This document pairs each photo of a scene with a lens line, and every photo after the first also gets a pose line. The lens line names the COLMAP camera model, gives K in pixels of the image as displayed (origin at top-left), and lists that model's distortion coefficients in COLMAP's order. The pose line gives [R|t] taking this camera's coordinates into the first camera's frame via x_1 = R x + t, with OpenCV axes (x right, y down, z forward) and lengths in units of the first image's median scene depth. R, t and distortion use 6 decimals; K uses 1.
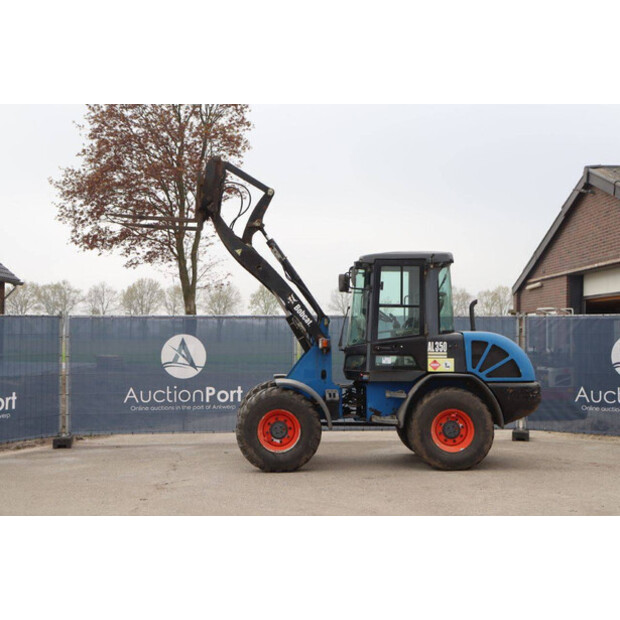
lens RADIAL K [[953.6, 0, 301.5], [0, 953.6, 293.1], [0, 0, 1]] dist [0.178812, 0.000000]
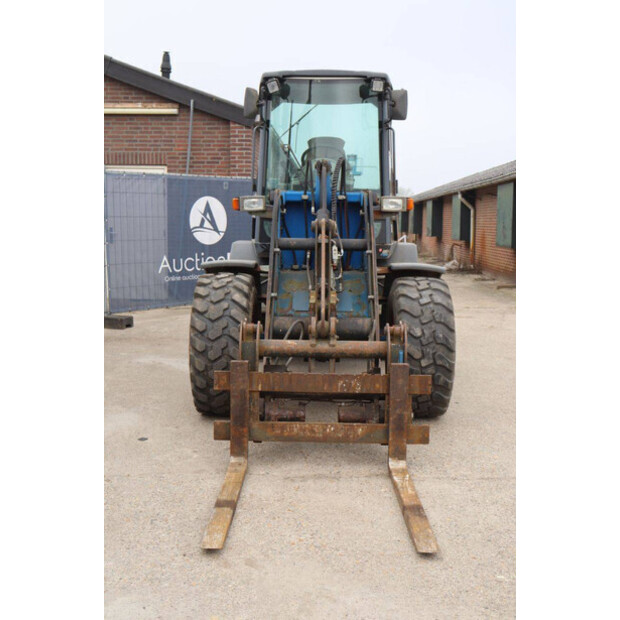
lens RADIAL K [[737.8, 0, 313.3], [0, 737.8, 314.4], [0, 0, 1]] dist [0.019304, 0.000000]
pose [[0.043800, -0.134921, 0.989888, -0.385411], [-0.057791, 0.988837, 0.137335, 0.049613], [-0.997367, -0.063221, 0.035514, 0.839752]]
